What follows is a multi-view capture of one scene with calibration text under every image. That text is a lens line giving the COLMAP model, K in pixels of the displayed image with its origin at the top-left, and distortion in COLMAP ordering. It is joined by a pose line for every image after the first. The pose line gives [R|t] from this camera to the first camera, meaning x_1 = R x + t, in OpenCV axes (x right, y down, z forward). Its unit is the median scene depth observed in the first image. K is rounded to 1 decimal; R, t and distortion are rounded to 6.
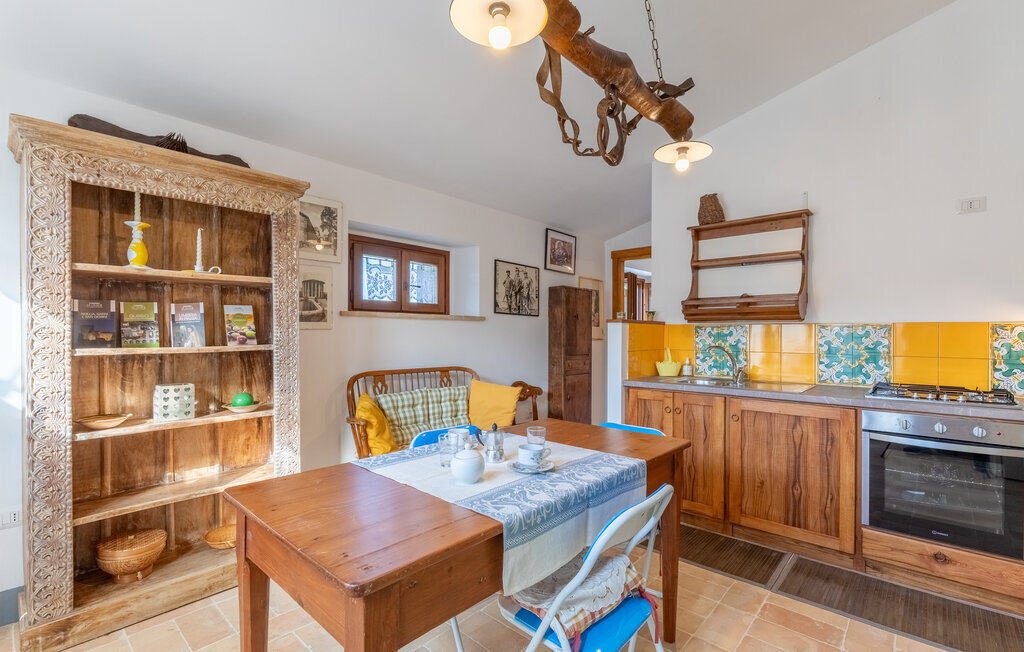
lens RADIAL K [[461.1, 0, 516.0], [0, 461.1, 326.7], [0, 0, 1]] dist [0.014913, 0.000576]
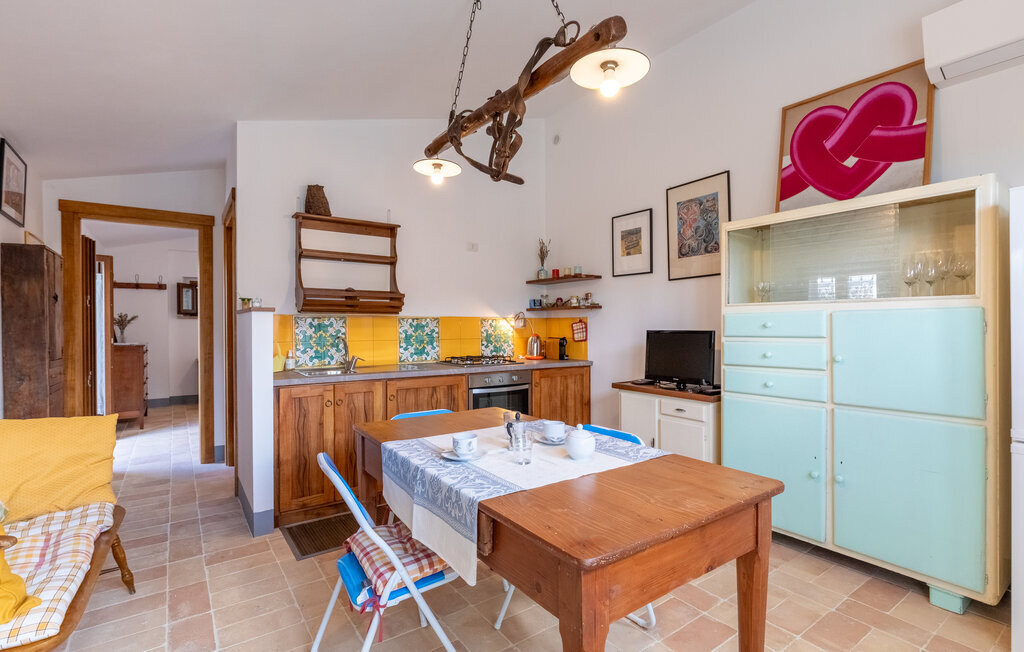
lens RADIAL K [[484.6, 0, 513.4], [0, 484.6, 329.6], [0, 0, 1]] dist [-0.023775, -0.000428]
pose [[0.215963, -0.016160, 0.976268, -0.494294], [-0.014101, 0.999707, 0.019667, -0.000449], [-0.976300, -0.018013, 0.215672, 0.348825]]
